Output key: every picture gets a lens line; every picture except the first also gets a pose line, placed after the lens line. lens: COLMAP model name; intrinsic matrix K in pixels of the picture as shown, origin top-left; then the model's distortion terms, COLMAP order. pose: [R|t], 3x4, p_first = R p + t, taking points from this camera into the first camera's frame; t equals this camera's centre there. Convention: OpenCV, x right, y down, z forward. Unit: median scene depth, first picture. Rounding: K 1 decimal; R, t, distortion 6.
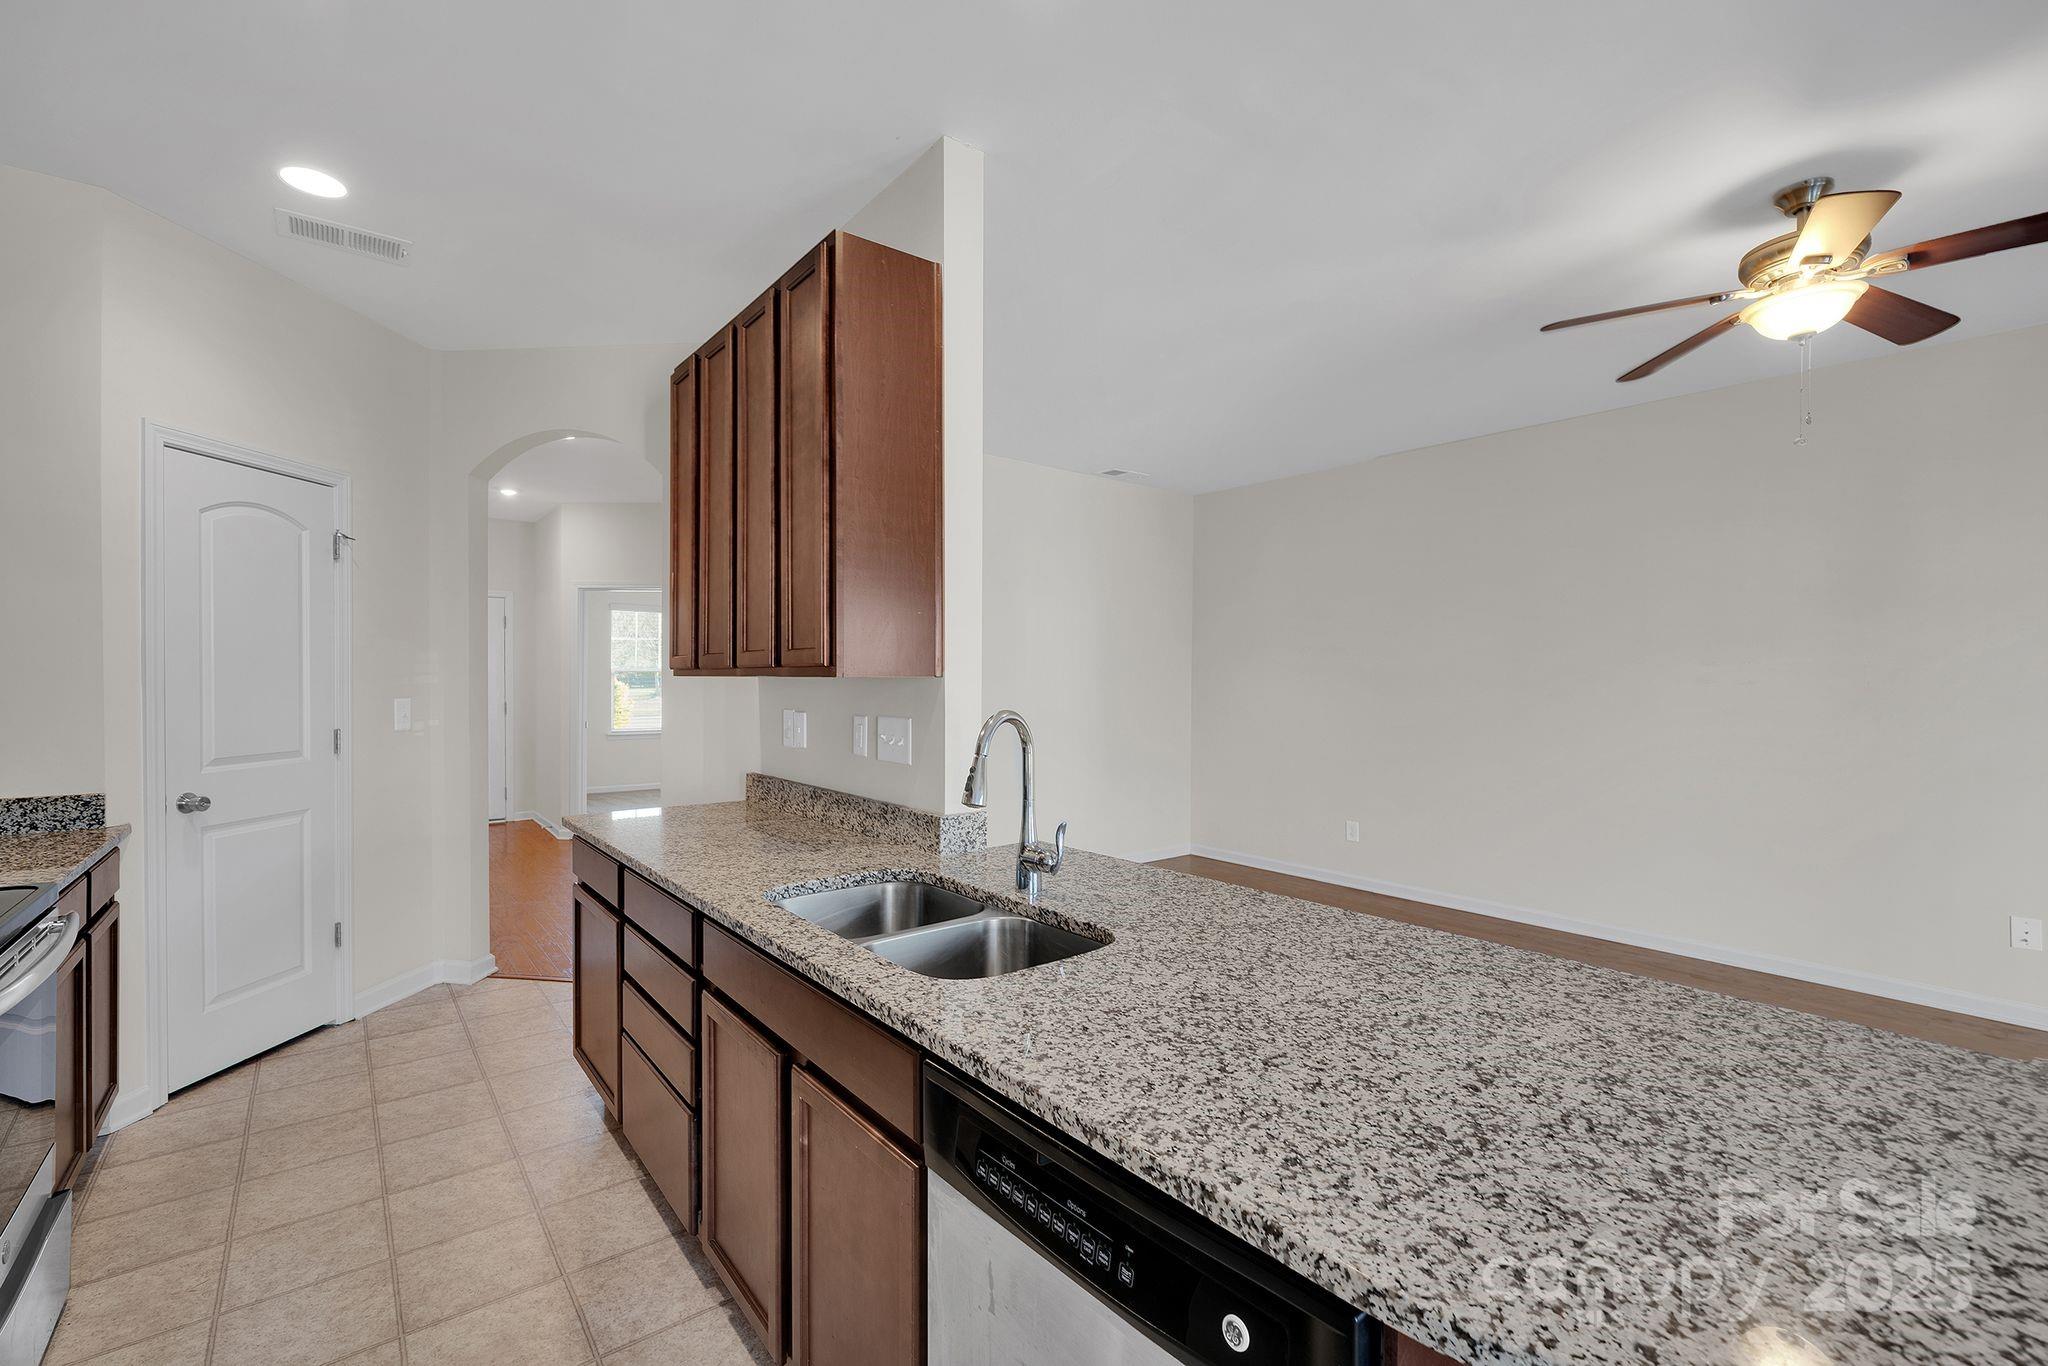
lens RADIAL K [[868.7, 0, 1015.9], [0, 868.7, 691.6], [0, 0, 1]] dist [-0.001162, -0.000199]
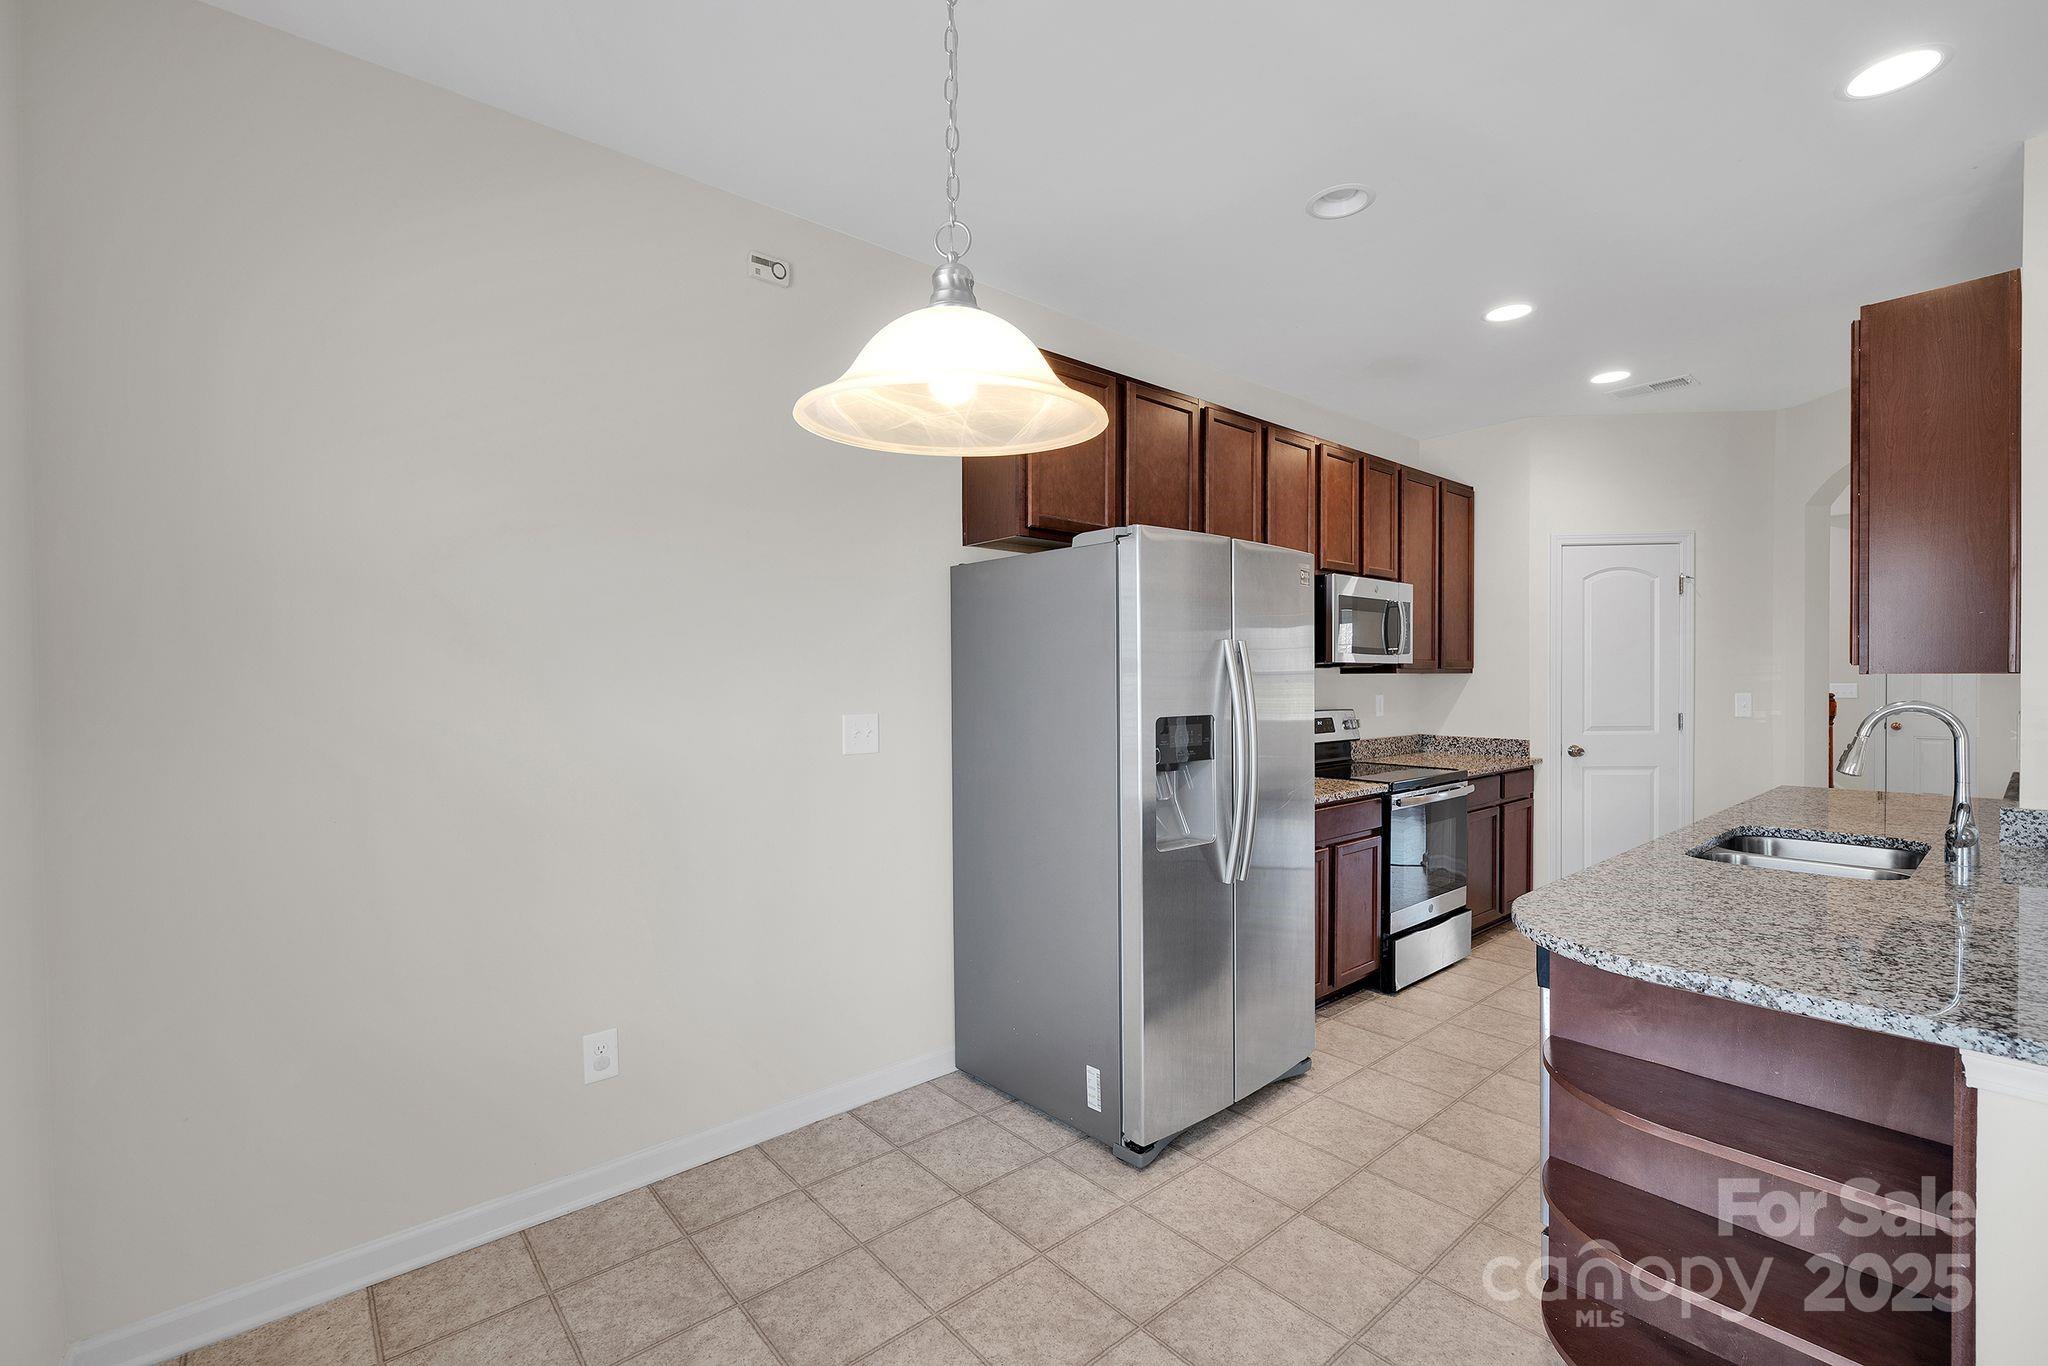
lens RADIAL K [[868.7, 0, 1015.9], [0, 868.7, 691.6], [0, 0, 1]] dist [-0.001162, -0.000199]
pose [[0.038387, 0.008037, -0.999231, 1.621774], [-0.005711, 0.999953, 0.007824, 0.008836], [0.999247, 0.005406, 0.038431, -0.385388]]
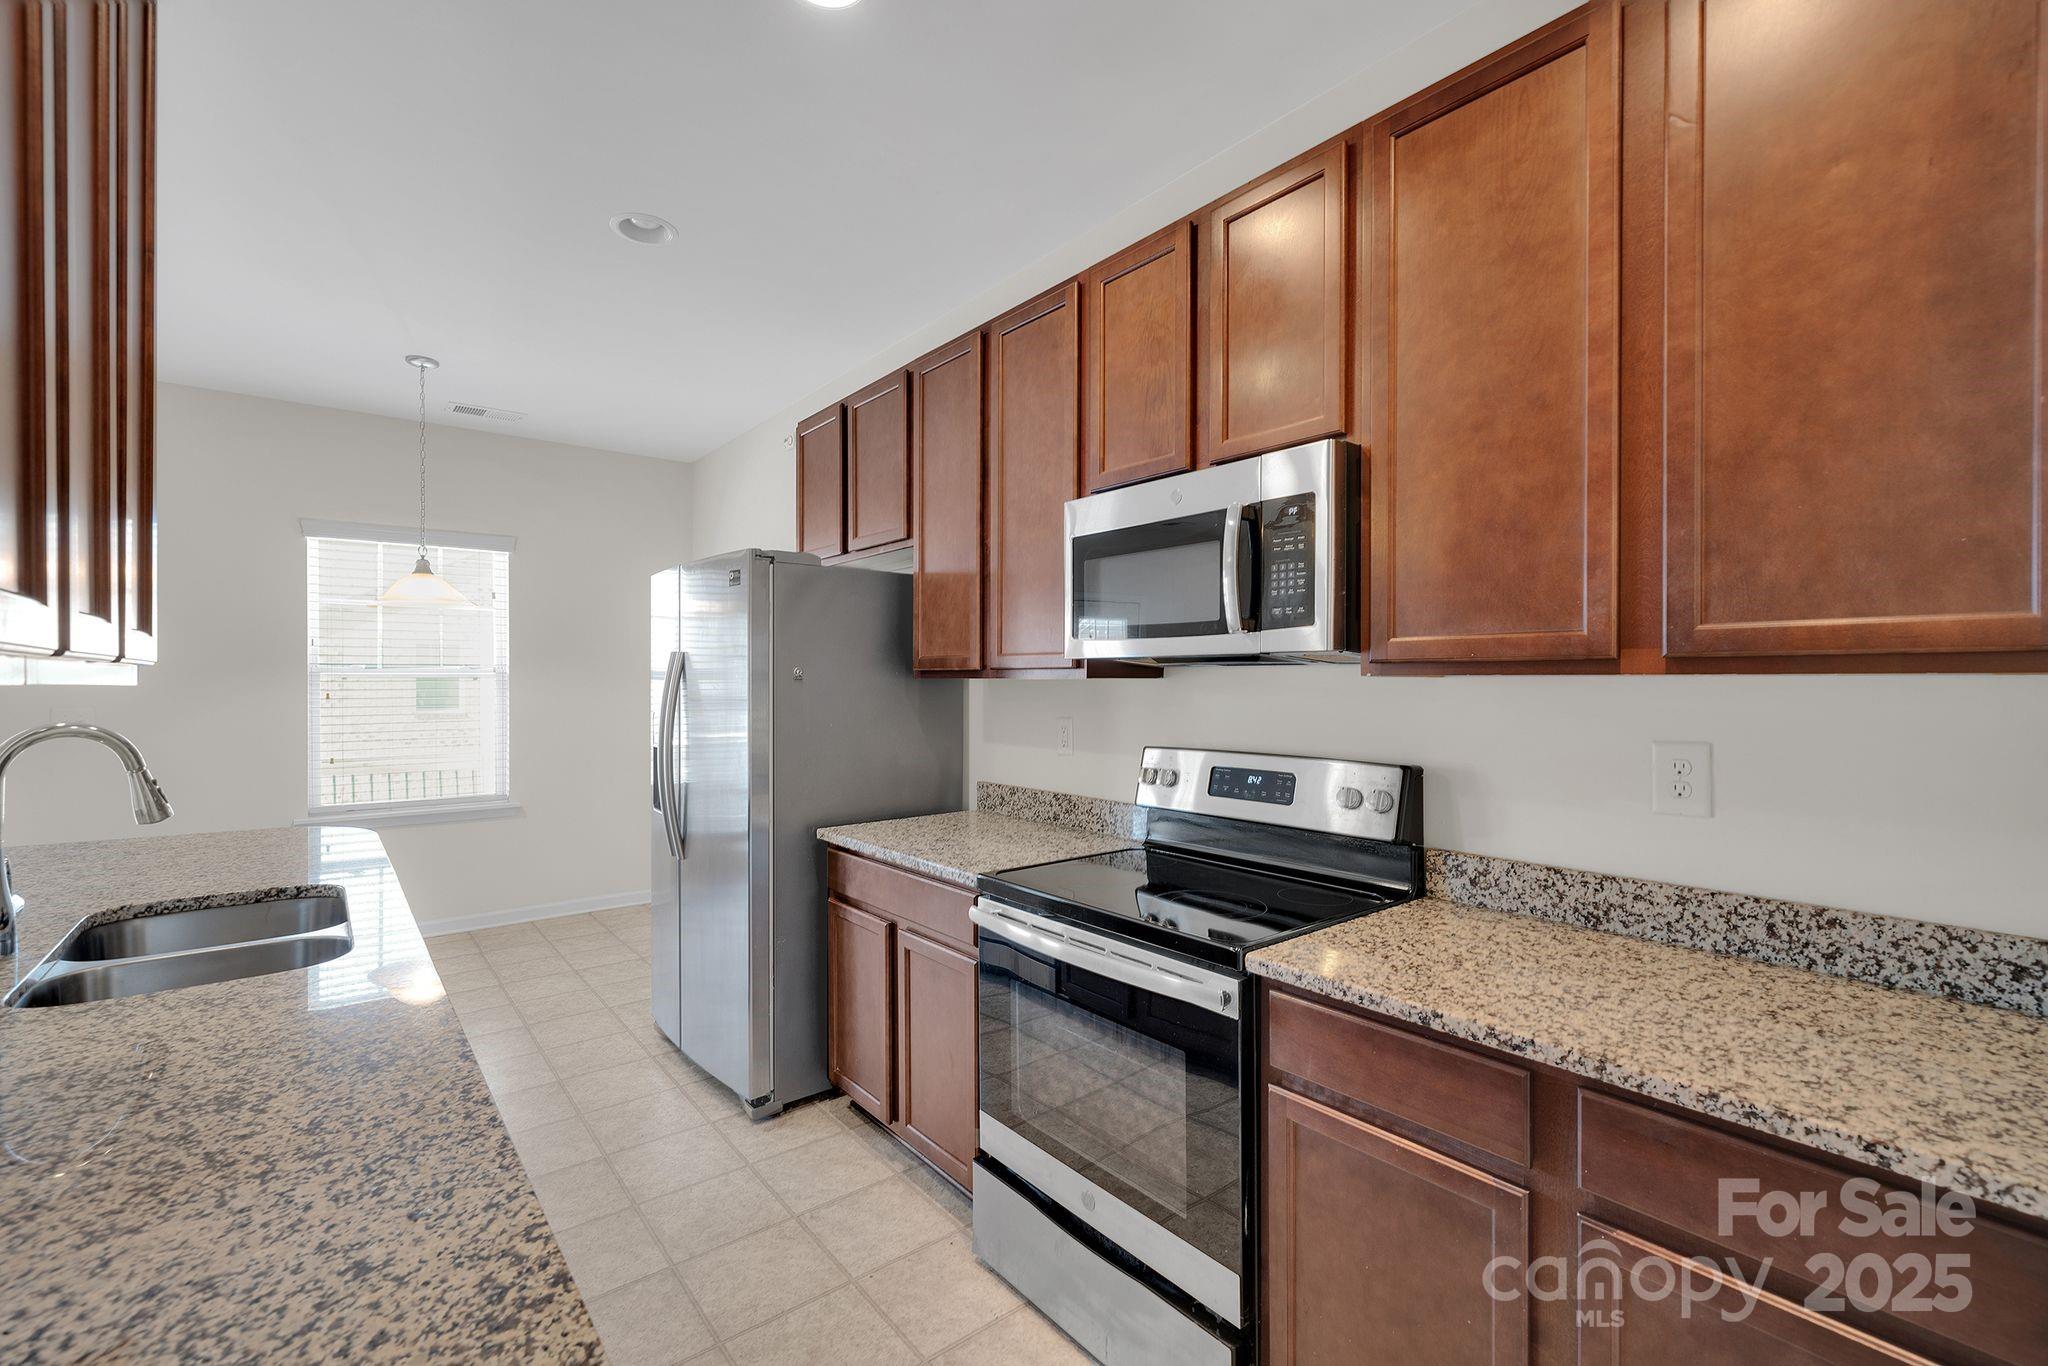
lens RADIAL K [[868.7, 0, 1015.9], [0, 868.7, 691.6], [0, 0, 1]] dist [-0.001162, -0.000199]
pose [[-0.999961, -0.006482, -0.005996, -1.336084], [-0.006603, 0.999772, 0.020328, -0.045690], [0.005863, 0.020366, -0.999775, 2.638025]]
